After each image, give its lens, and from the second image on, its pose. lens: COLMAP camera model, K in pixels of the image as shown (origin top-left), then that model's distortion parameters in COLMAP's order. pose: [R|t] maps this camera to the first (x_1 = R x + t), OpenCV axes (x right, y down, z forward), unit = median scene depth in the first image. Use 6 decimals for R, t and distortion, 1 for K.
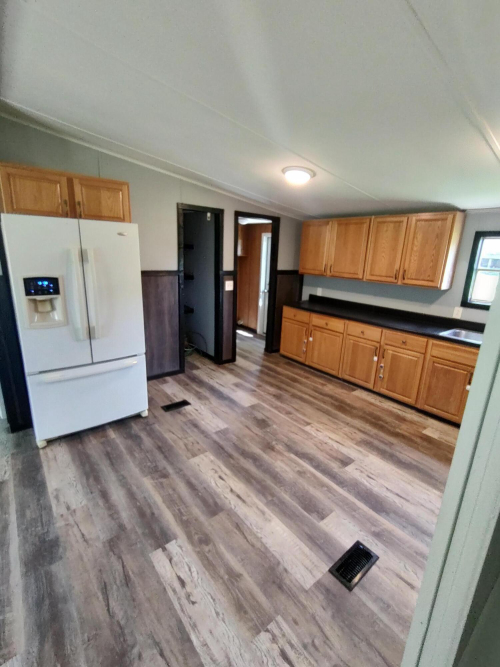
lens RADIAL K [[304.5, 0, 245.1], [0, 304.5, 333.9], [0, 0, 1]] dist [-0.009536, 0.008872]
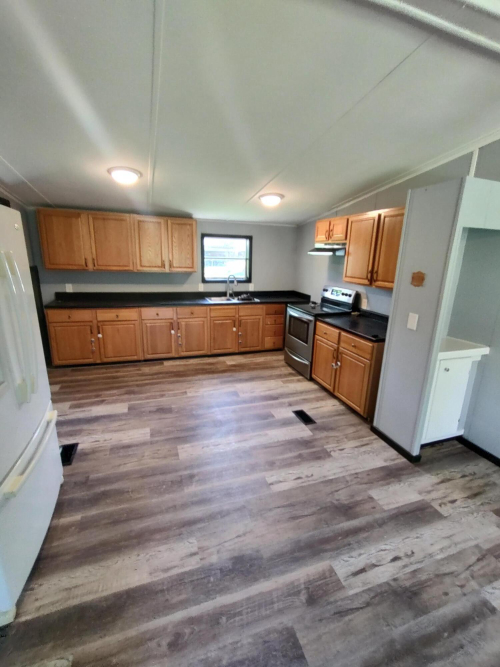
lens RADIAL K [[304.5, 0, 245.1], [0, 304.5, 333.9], [0, 0, 1]] dist [-0.009536, 0.008872]
pose [[0.346661, -0.263498, 0.900219, -0.695254], [0.225675, 0.954970, 0.192620, -0.098874], [-0.910438, 0.136383, 0.390516, 0.266431]]
